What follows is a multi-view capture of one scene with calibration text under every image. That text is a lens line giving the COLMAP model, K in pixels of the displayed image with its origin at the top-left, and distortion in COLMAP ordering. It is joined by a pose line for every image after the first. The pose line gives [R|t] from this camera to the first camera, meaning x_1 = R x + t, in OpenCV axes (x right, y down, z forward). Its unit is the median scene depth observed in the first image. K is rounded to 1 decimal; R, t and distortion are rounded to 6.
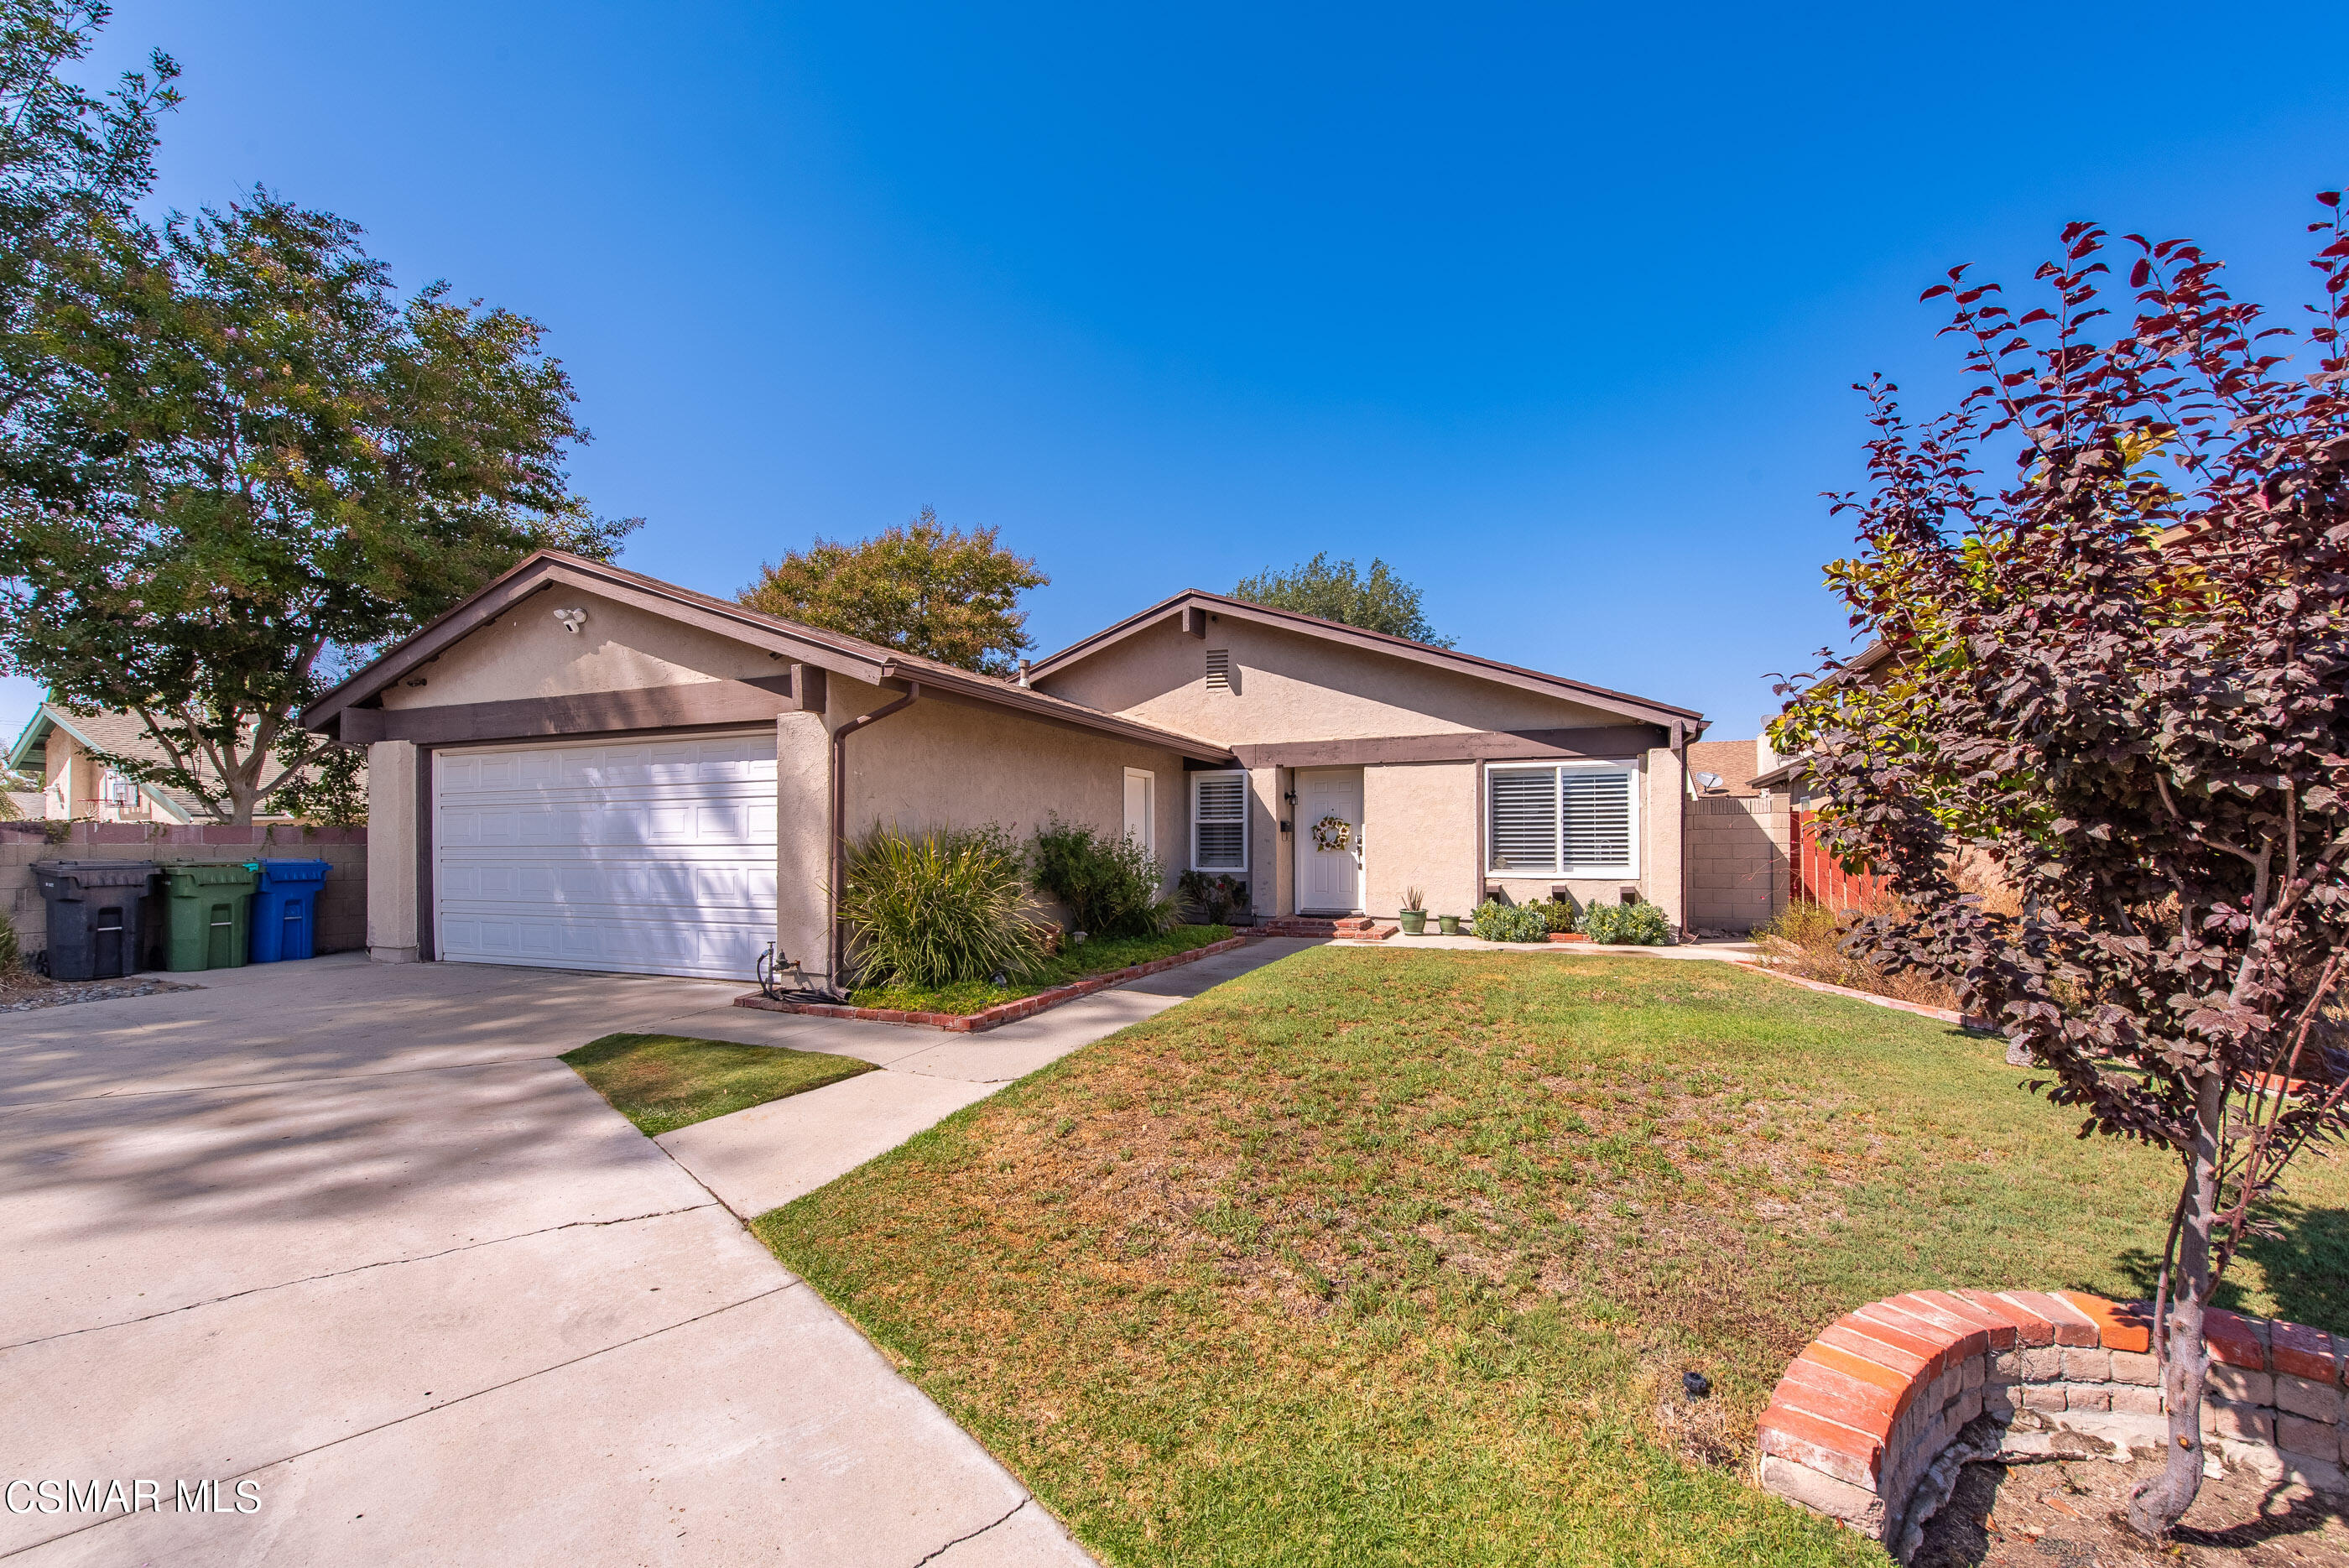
lens RADIAL K [[992.4, 0, 1168.7], [0, 992.4, 825.0], [0, 0, 1]] dist [0.014006, -0.002346]
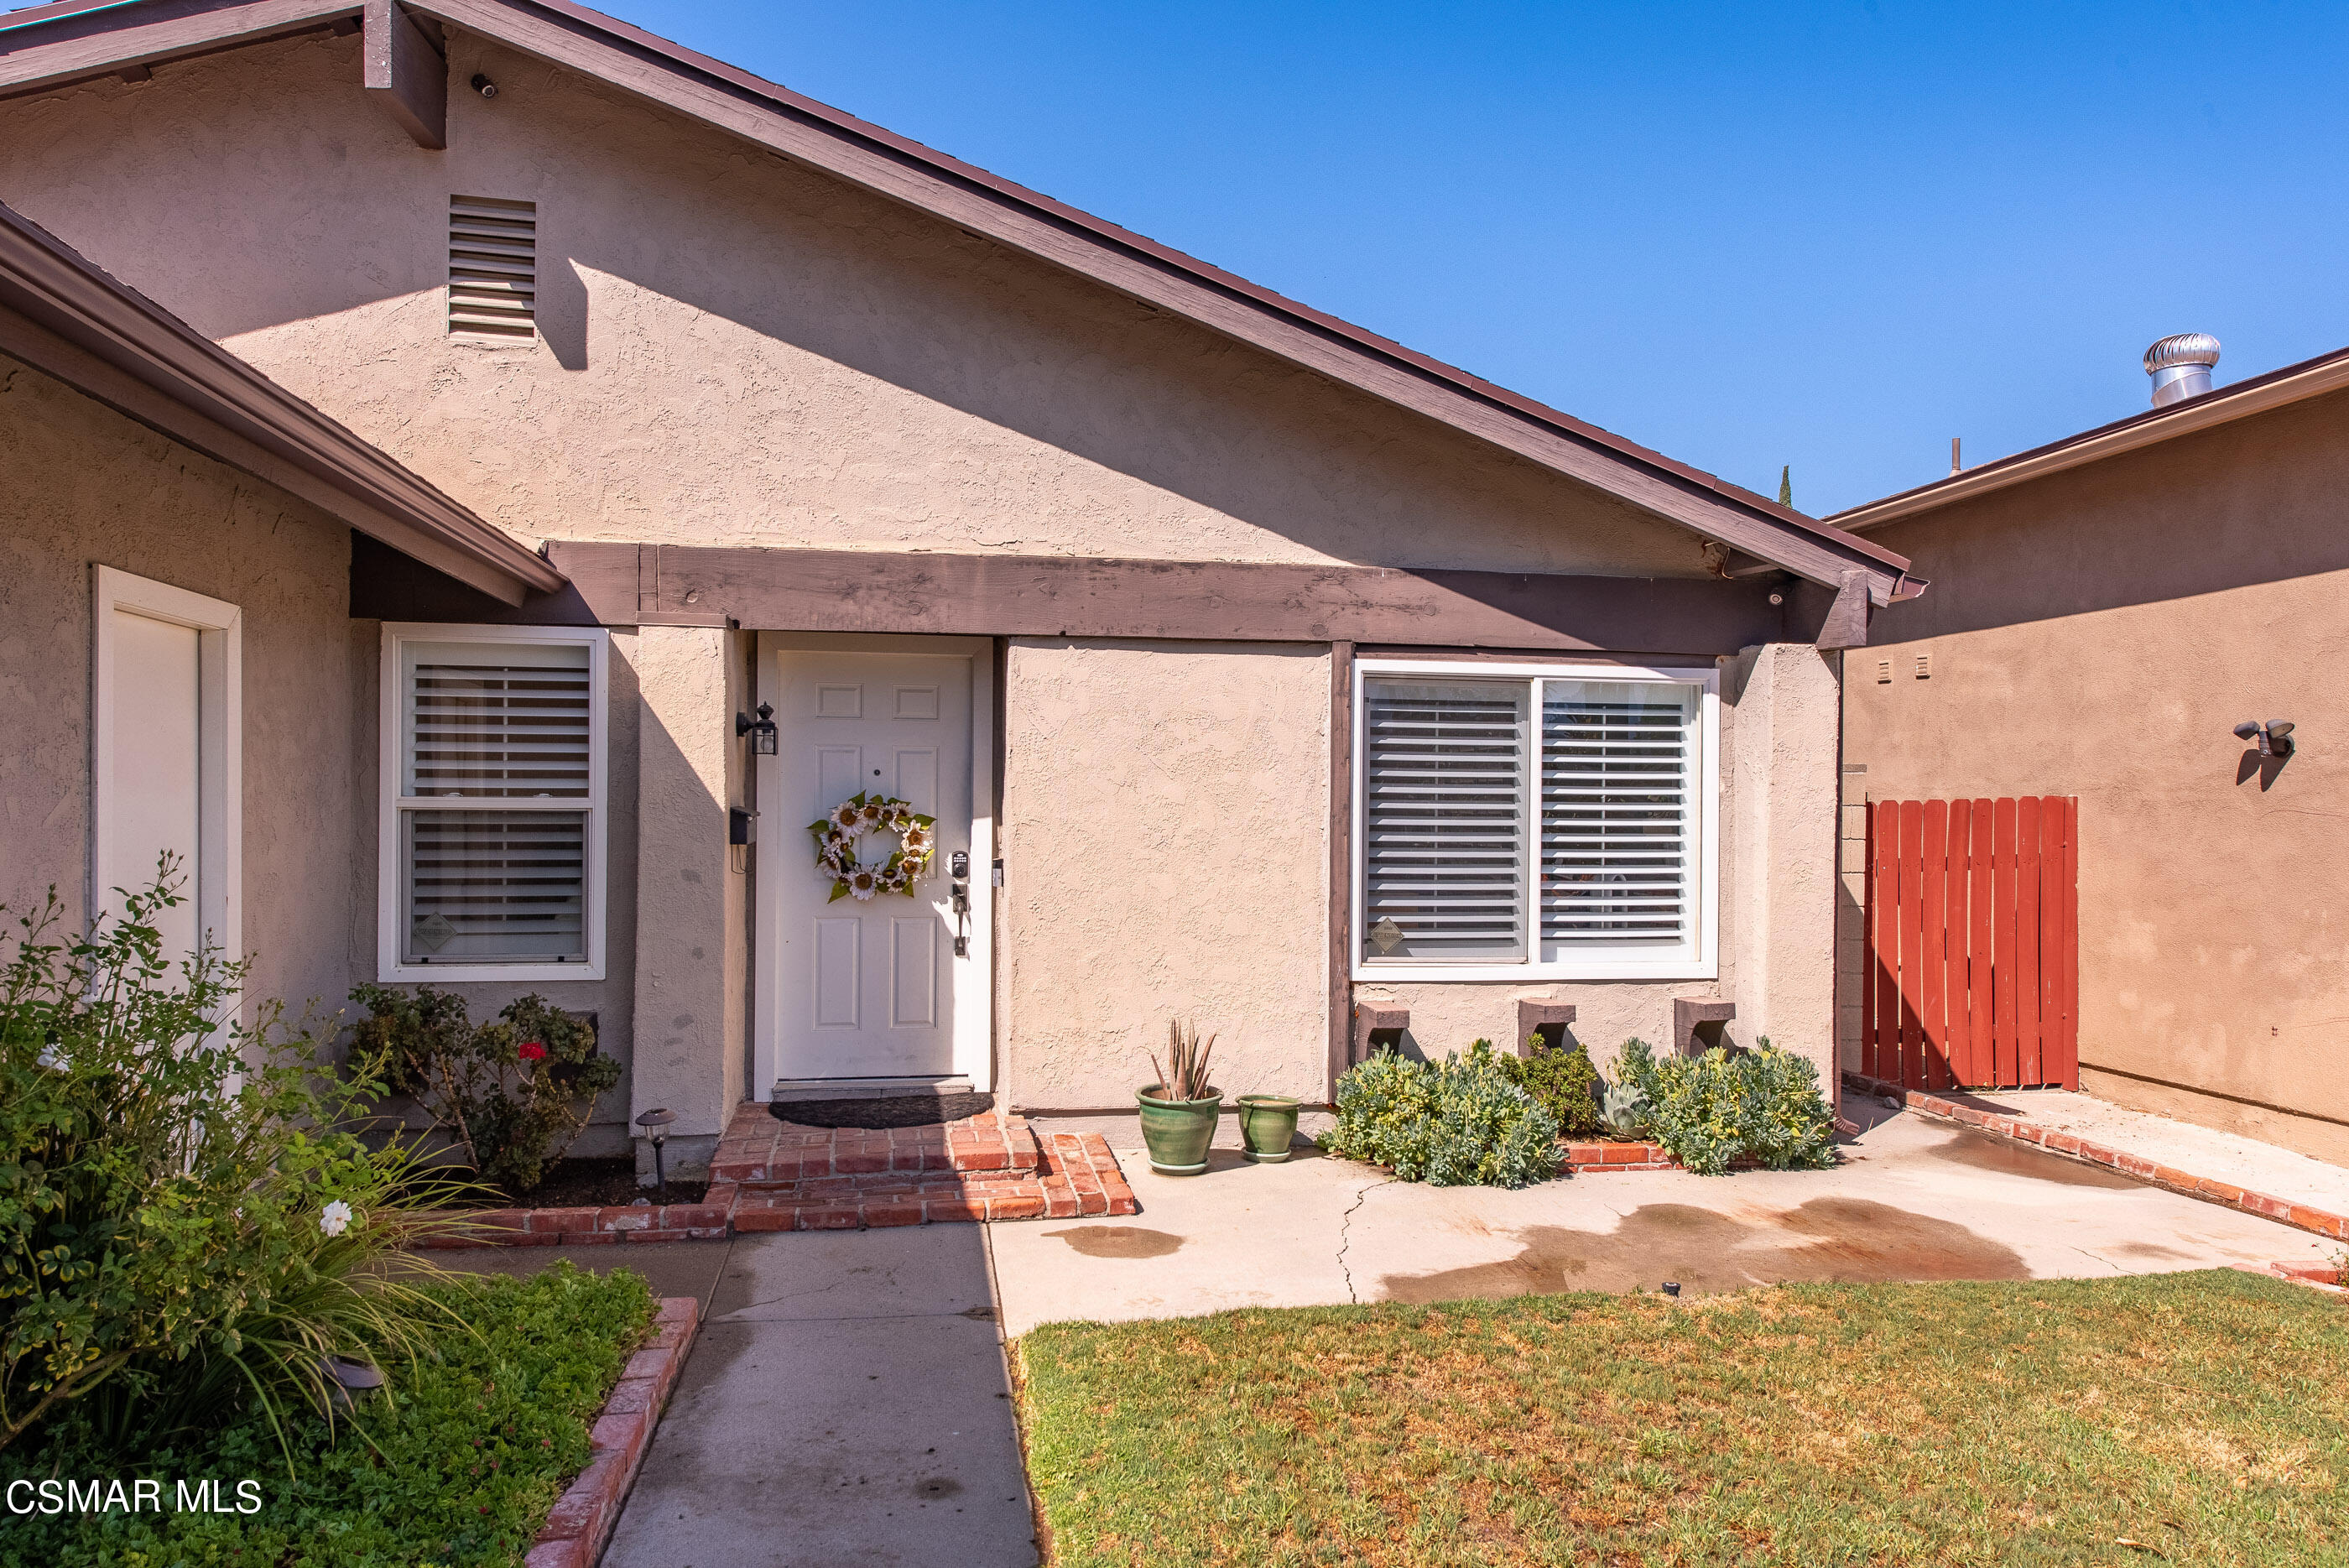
lens RADIAL K [[1561.4, 0, 1178.9], [0, 1561.4, 798.9], [0, 0, 1]] dist [0.024021, 0.000116]
pose [[0.839280, 0.011107, 0.543586, -0.033541], [-0.025271, 0.999508, 0.018595, -0.021248], [-0.543112, -0.029344, 0.839148, 0.594421]]
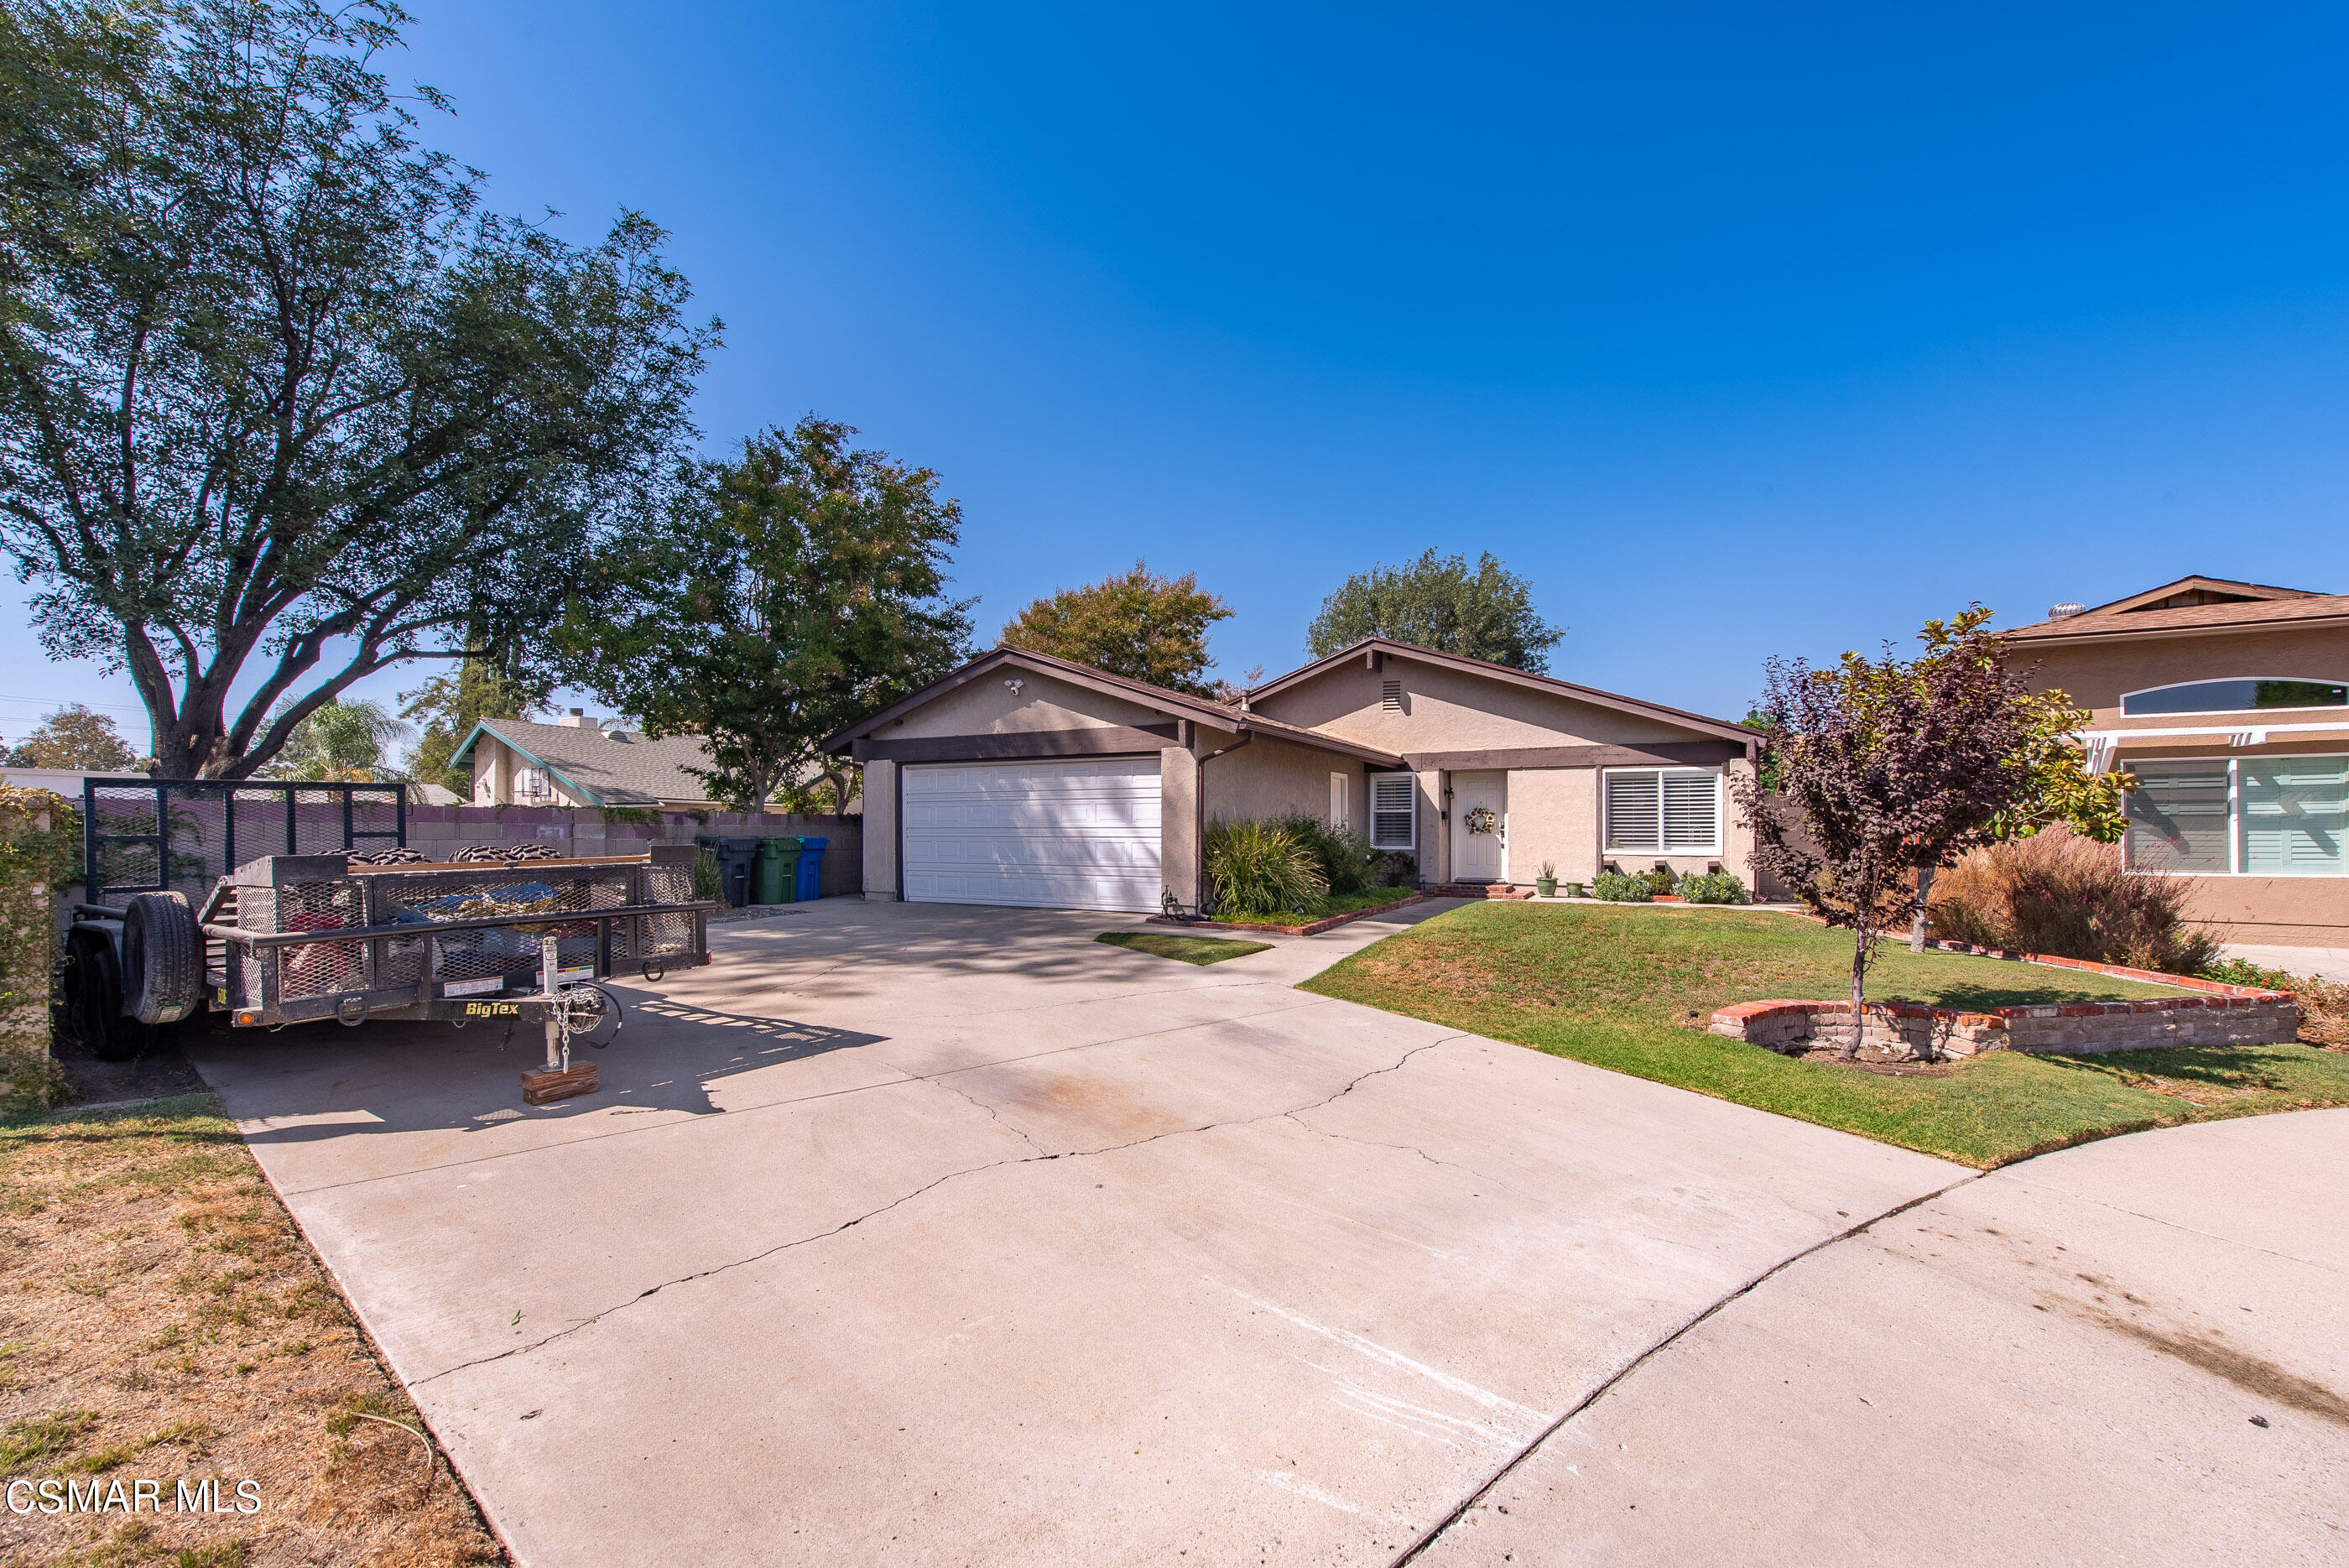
lens RADIAL K [[992.4, 0, 1176.4], [0, 992.4, 814.3], [0, 0, 1]] dist [0.014006, -0.002346]
pose [[0.996181, 0.002885, -0.087267, -0.138040], [-0.002468, 0.999985, 0.004893, -0.005955], [0.087279, -0.004659, 0.996173, -0.387279]]
